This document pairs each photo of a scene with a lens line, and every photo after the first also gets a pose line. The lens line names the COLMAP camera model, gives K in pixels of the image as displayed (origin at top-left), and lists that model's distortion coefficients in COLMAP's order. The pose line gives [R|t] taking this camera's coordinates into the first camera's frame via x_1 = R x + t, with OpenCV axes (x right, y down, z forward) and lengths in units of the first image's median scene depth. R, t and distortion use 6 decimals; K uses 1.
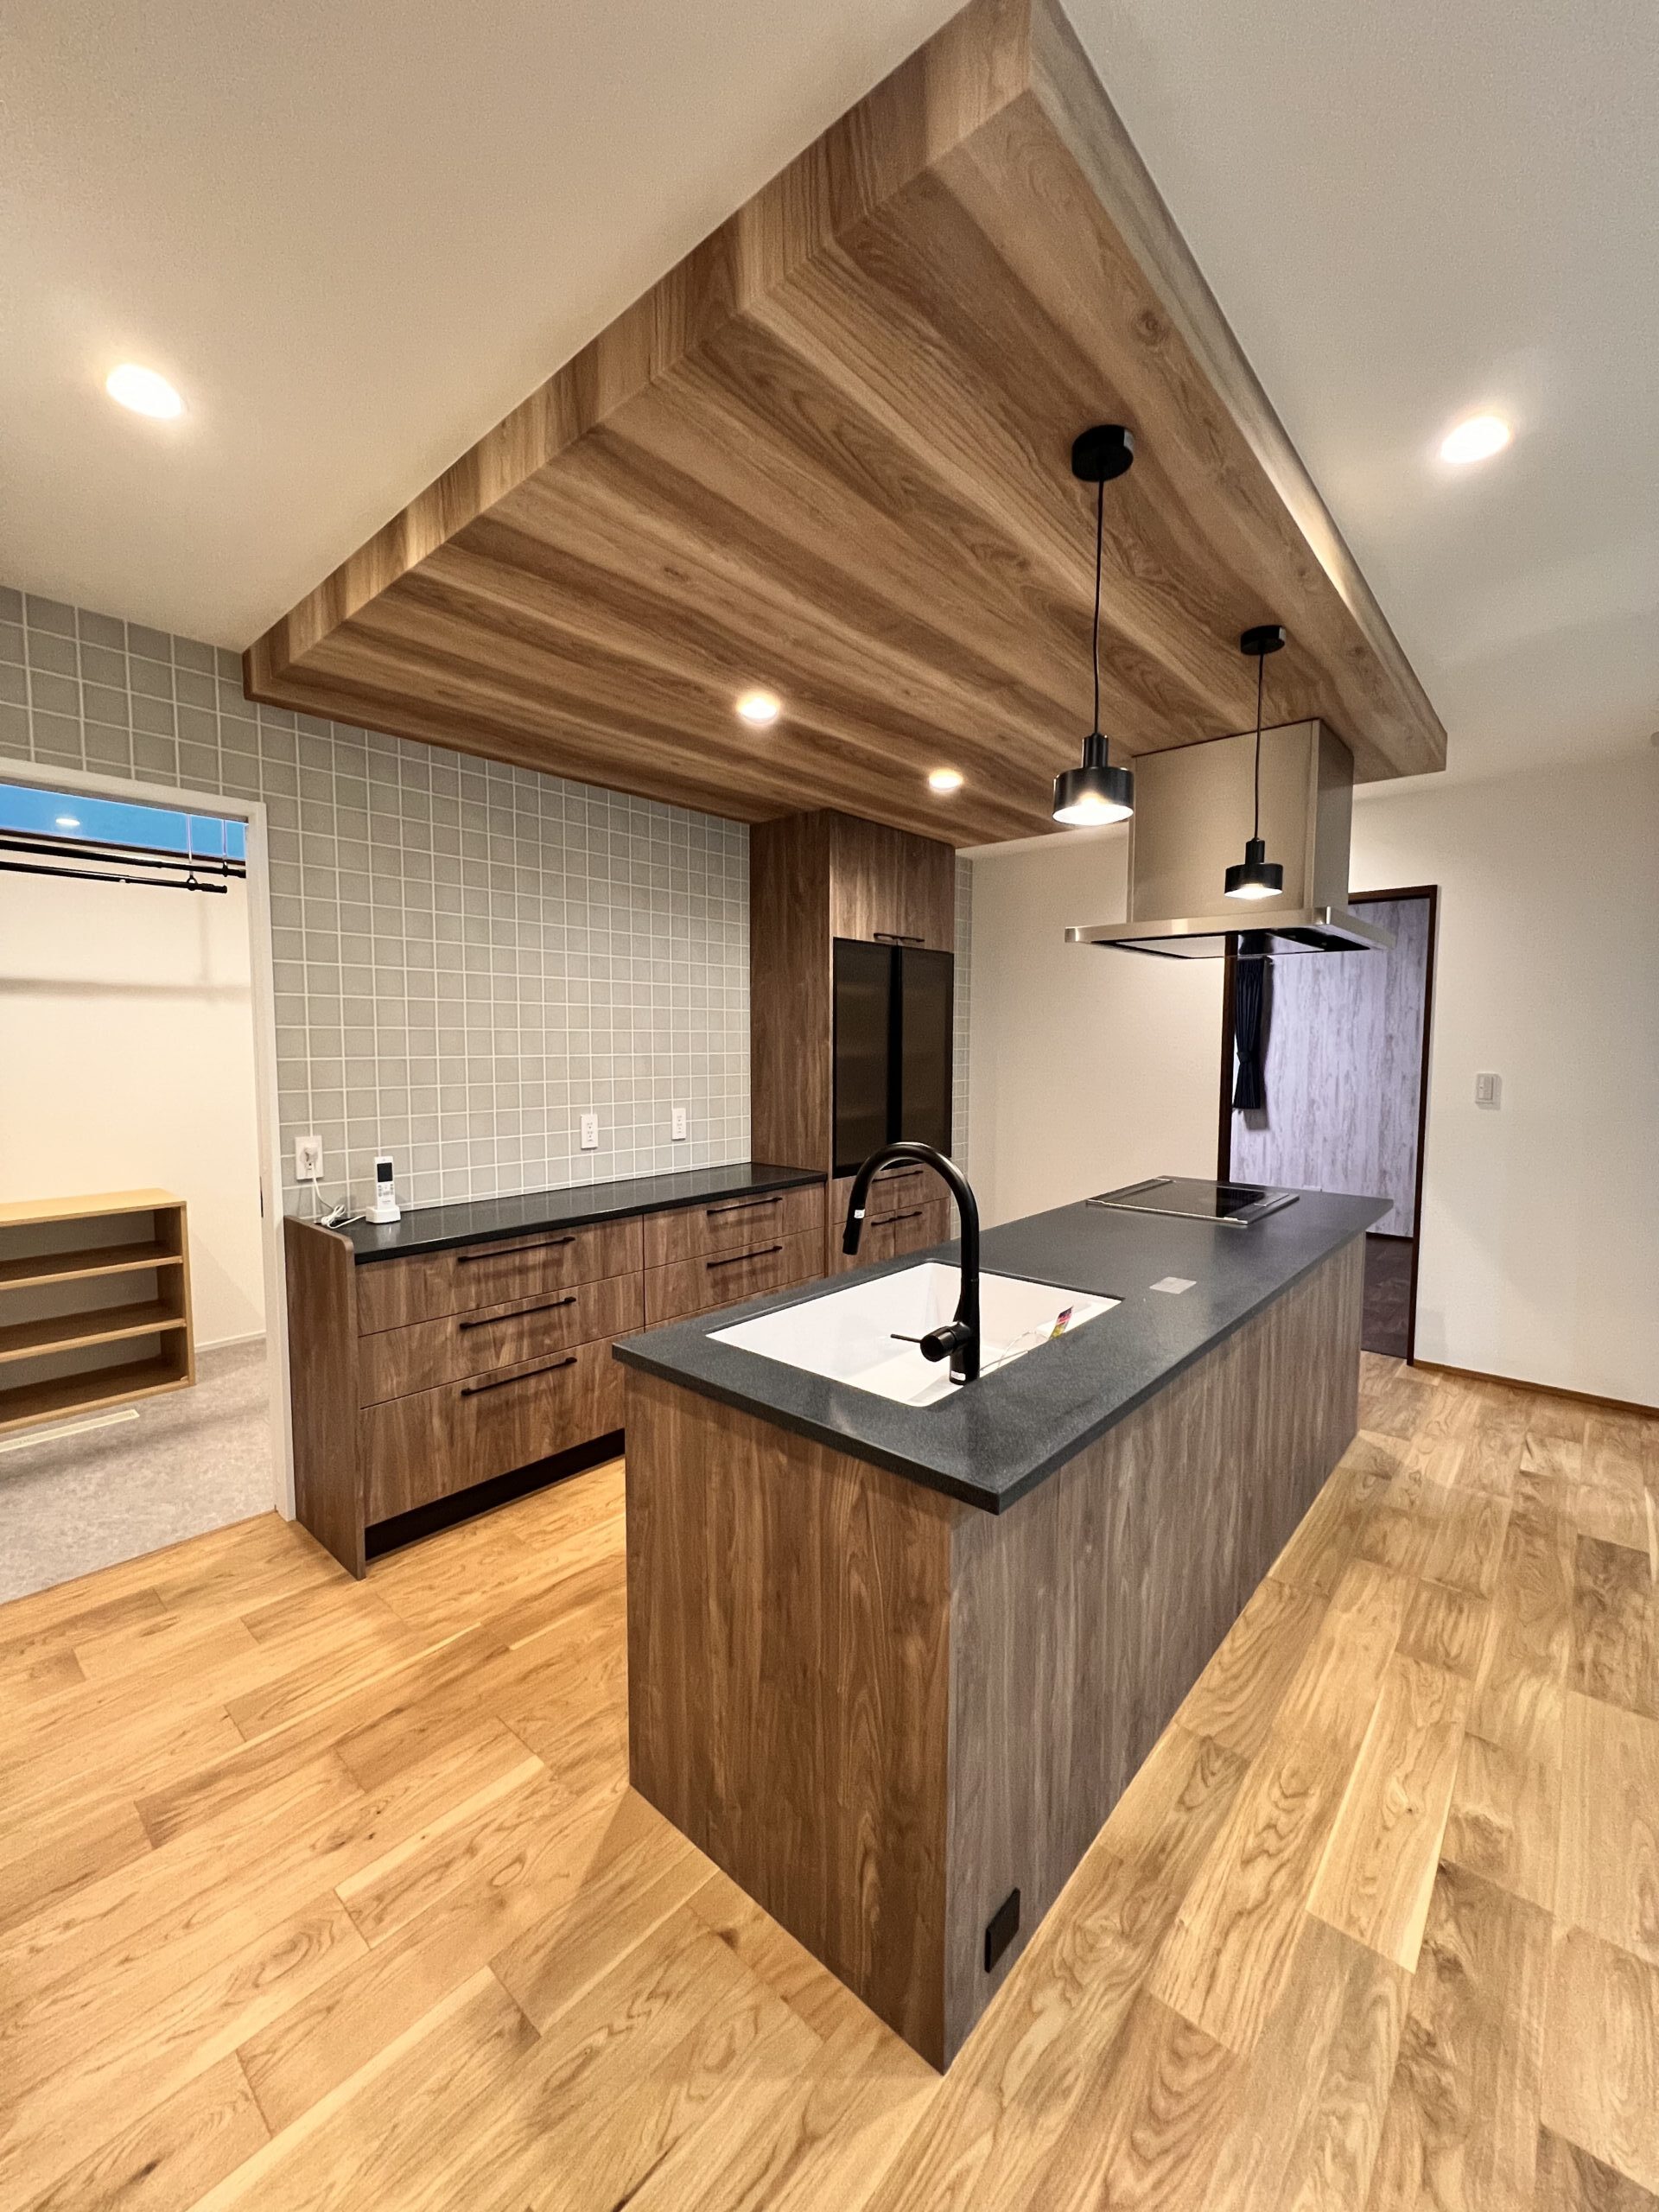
lens RADIAL K [[886.6, 0, 835.5], [0, 886.6, 1098.6], [0, 0, 1]] dist [-0.003611, 0.001024]
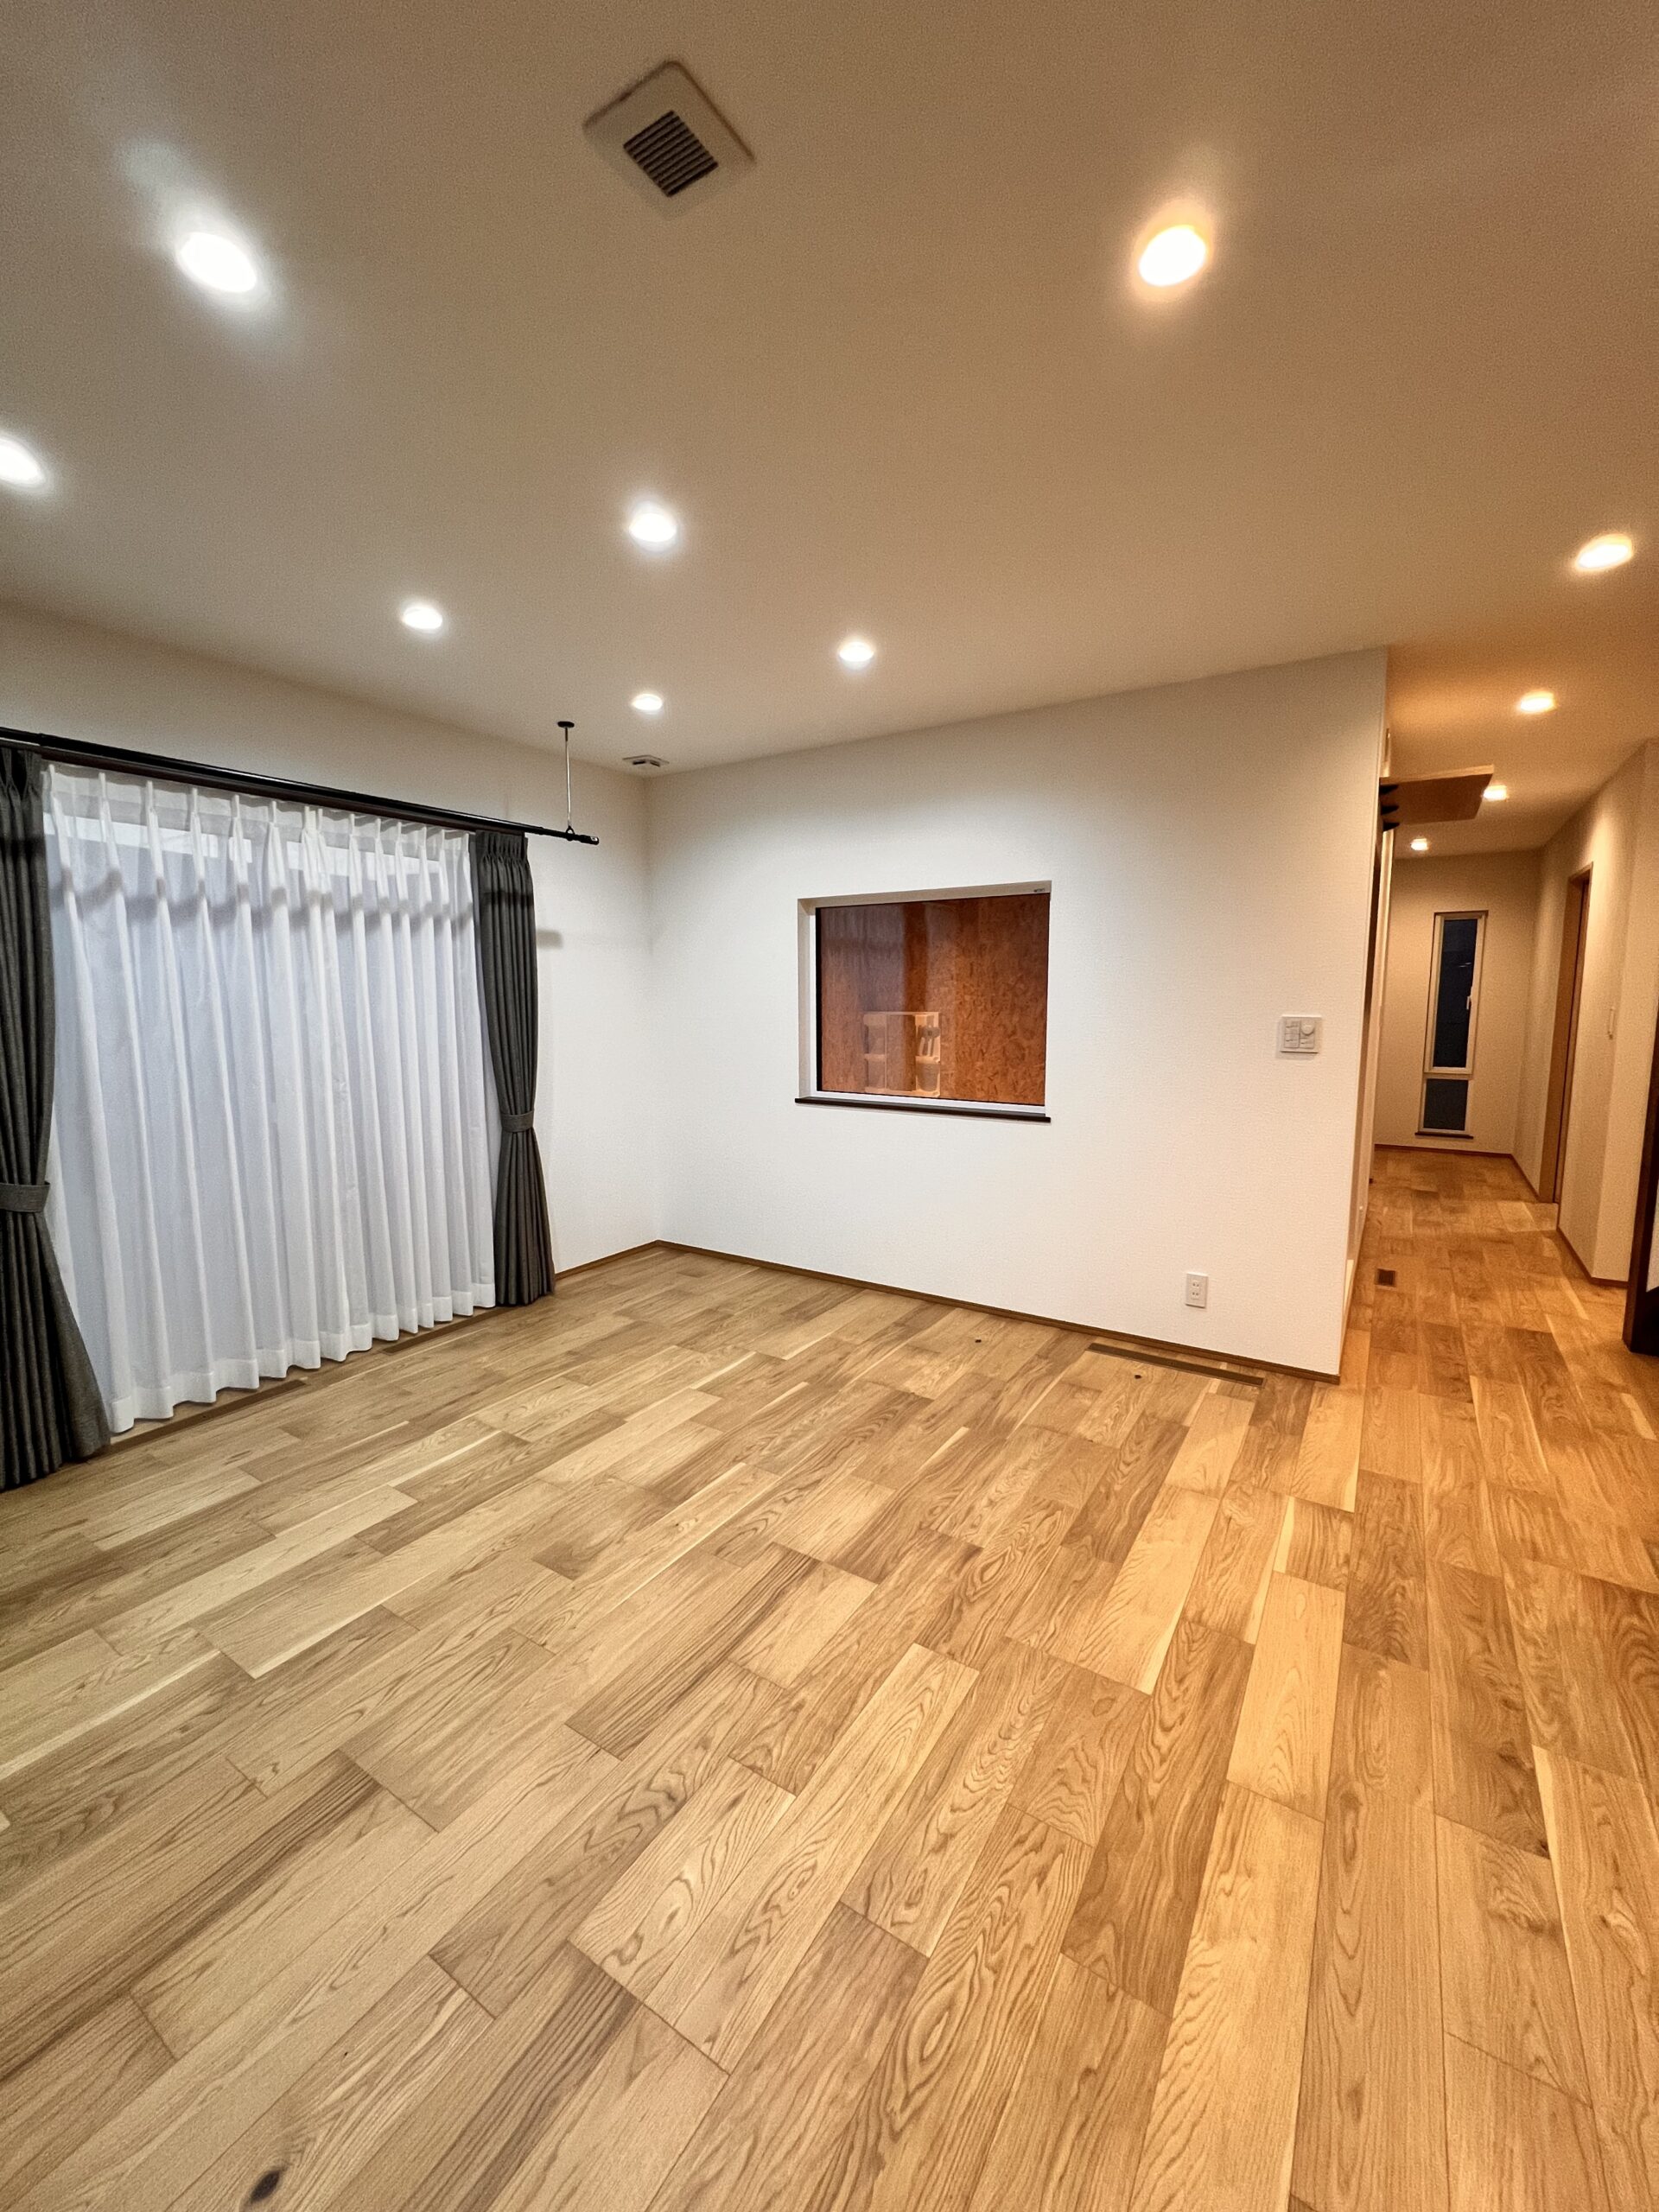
lens RADIAL K [[886.6, 0, 827.6], [0, 886.6, 1096.2], [0, 0, 1]] dist [-0.003611, 0.001024]
pose [[-0.989747, 0.016603, -0.141863, 1.147285], [-0.009777, 0.983015, 0.183263, -0.060137], [0.142496, 0.182771, -0.972774, 1.220066]]
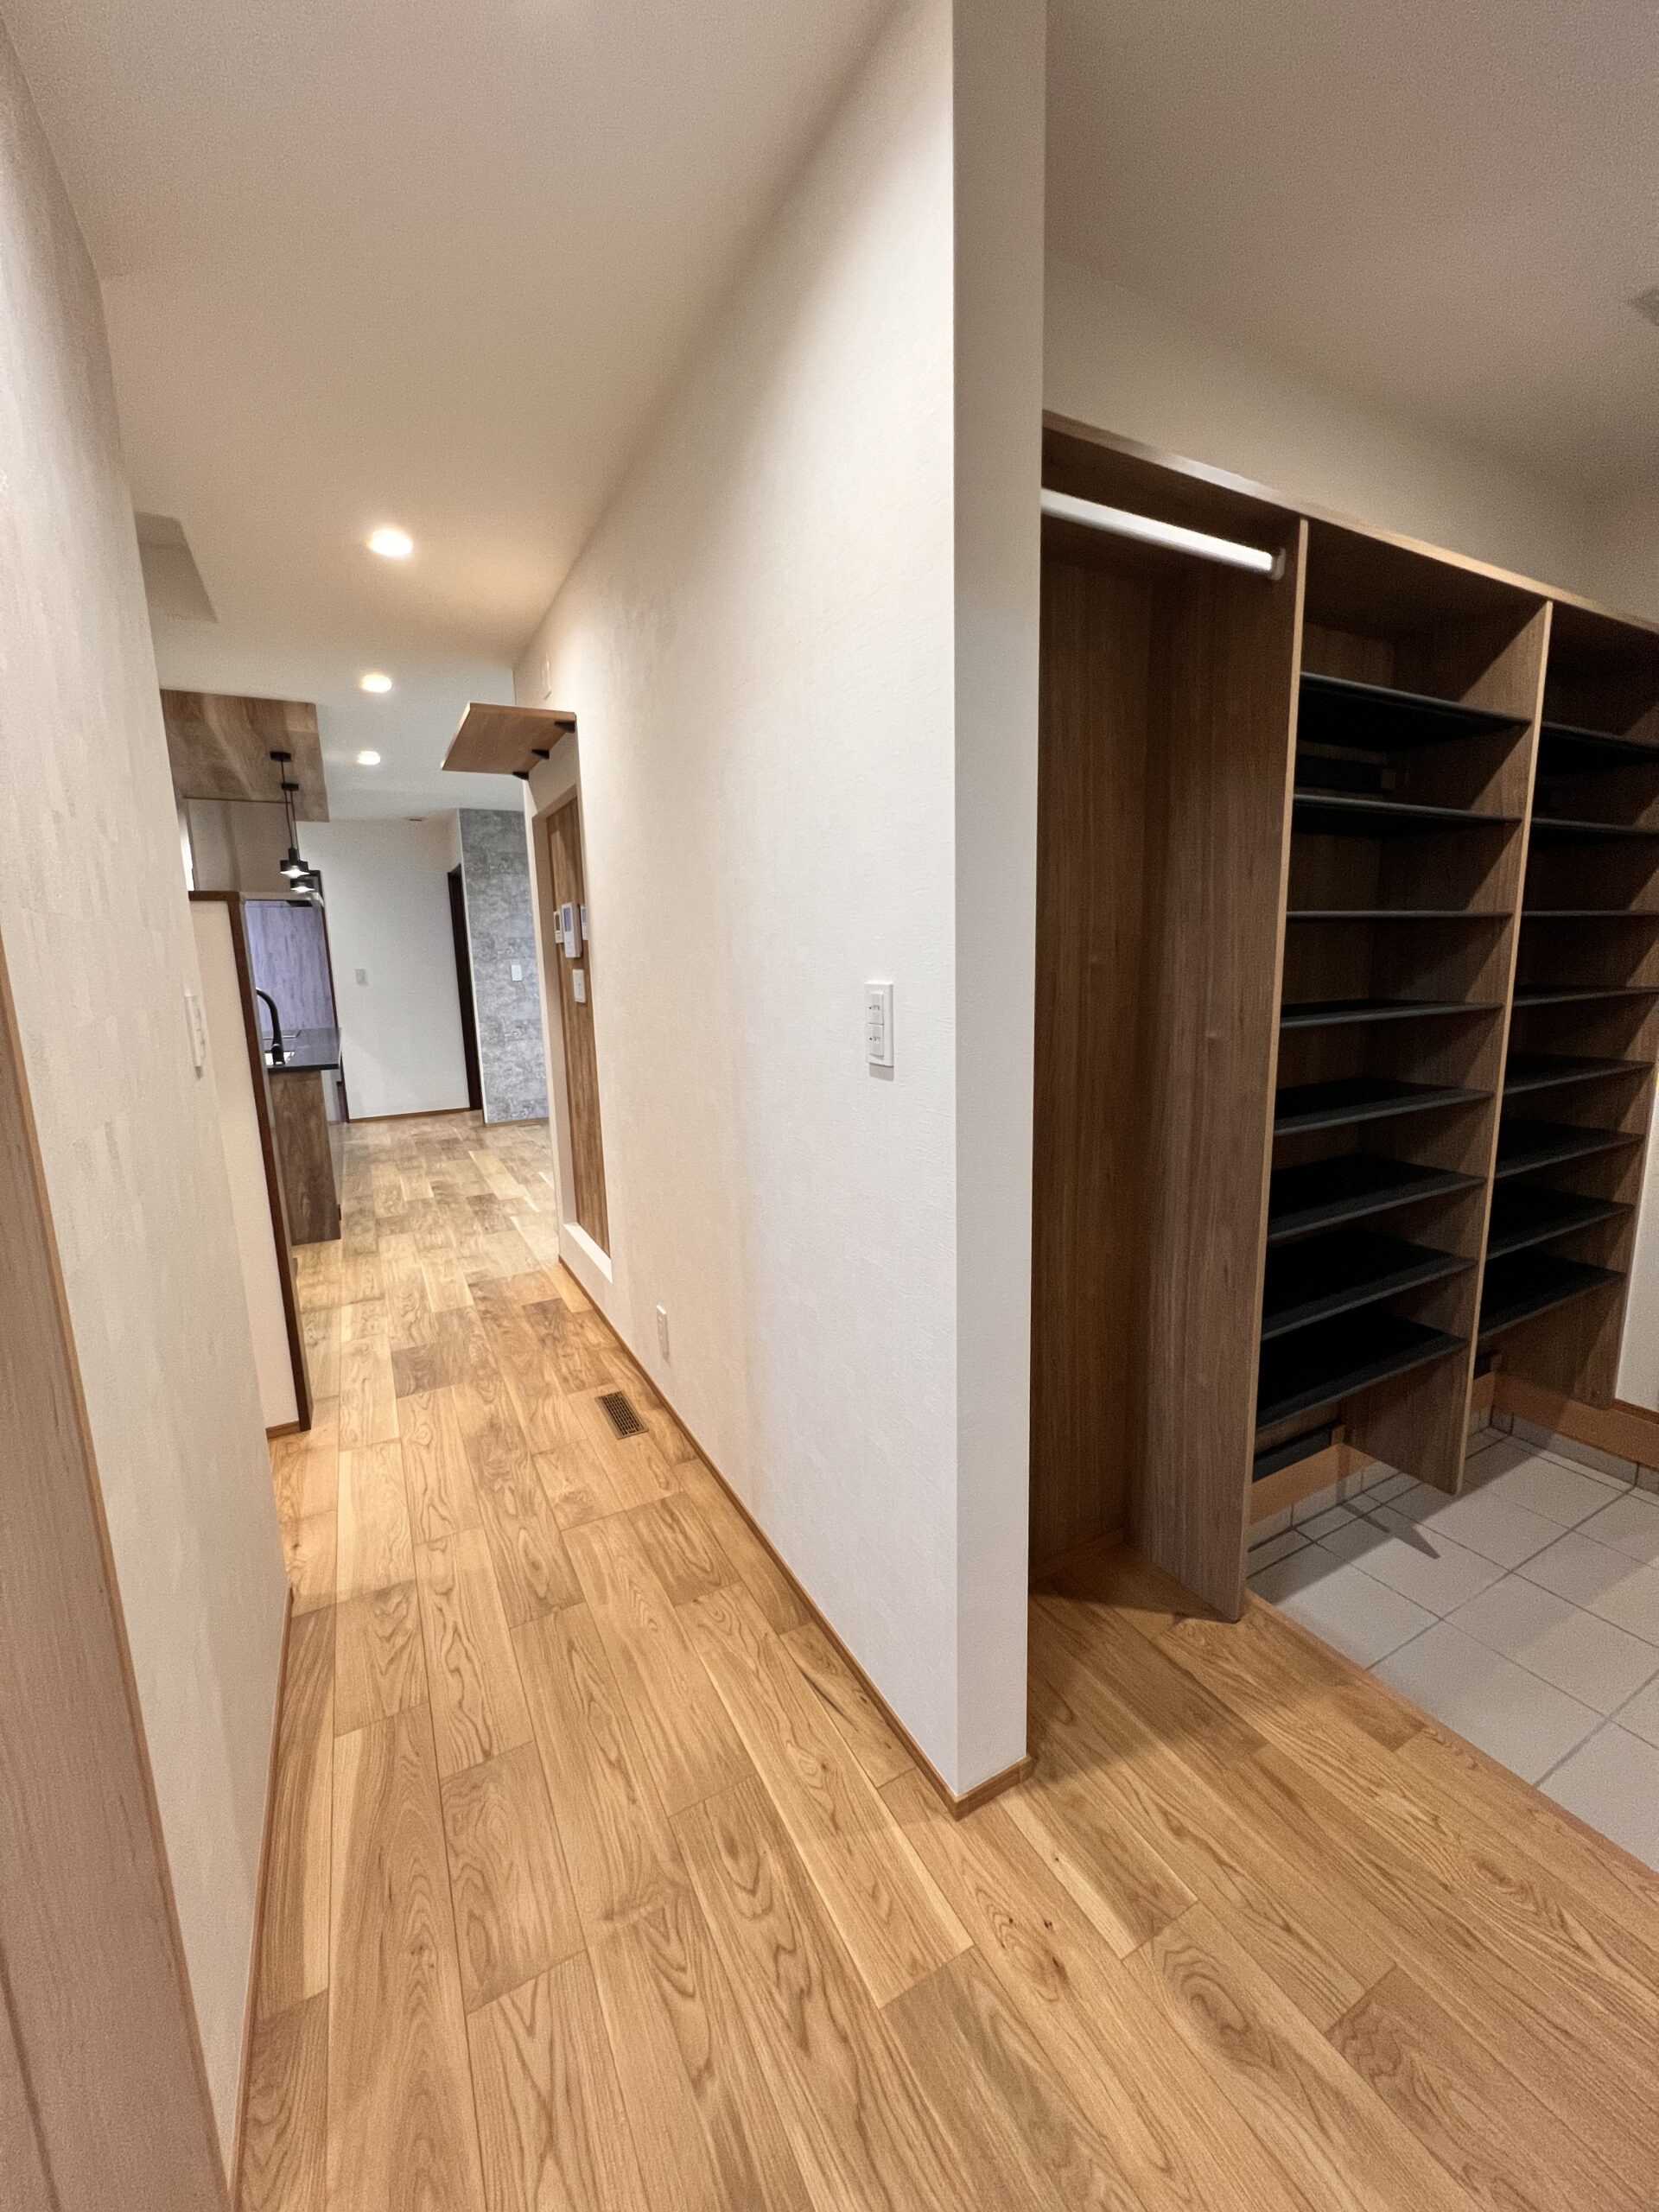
lens RADIAL K [[886.0, 0, 837.1], [0, 886.0, 1101.8], [0, 0, 1]] dist [-0.002959, 0.000632]
pose [[0.345625, -0.169666, 0.922907, -1.404084], [0.089571, 0.984993, 0.147535, 0.124306], [-0.934088, 0.031673, 0.355635, -1.269895]]
